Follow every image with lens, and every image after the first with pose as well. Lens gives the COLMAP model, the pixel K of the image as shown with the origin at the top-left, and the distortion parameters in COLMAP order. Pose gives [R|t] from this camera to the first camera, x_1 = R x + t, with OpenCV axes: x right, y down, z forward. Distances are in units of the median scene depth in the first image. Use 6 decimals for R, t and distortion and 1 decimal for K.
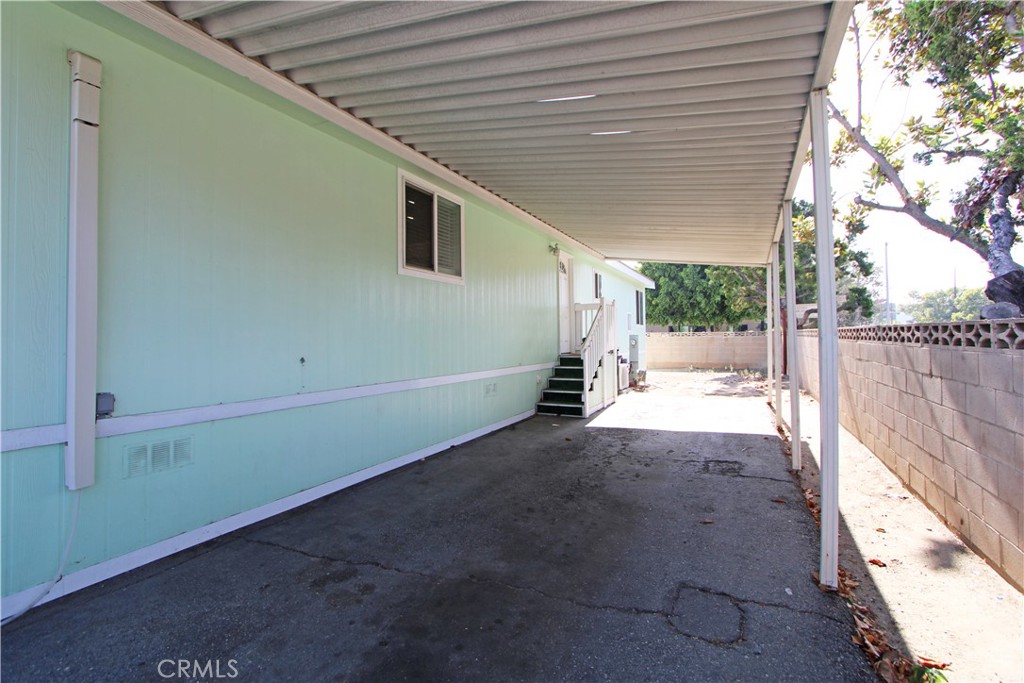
lens RADIAL K [[467.3, 0, 506.6], [0, 467.3, 337.5], [0, 0, 1]] dist [-0.013562, 0.000373]
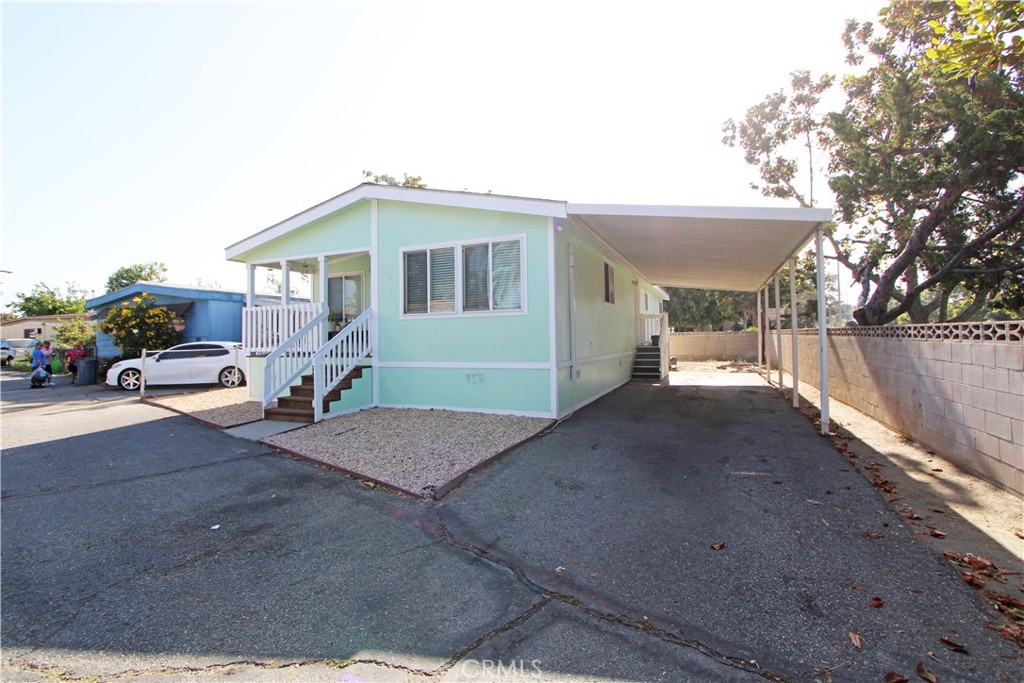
lens RADIAL K [[467.3, 0, 511.3], [0, 467.3, 337.8], [0, 0, 1]] dist [-0.013562, 0.000373]
pose [[0.998020, -0.003322, 0.062803, -0.421587], [0.003291, 0.999994, 0.000600, 0.005912], [-0.062804, -0.000392, 0.998026, -0.601262]]
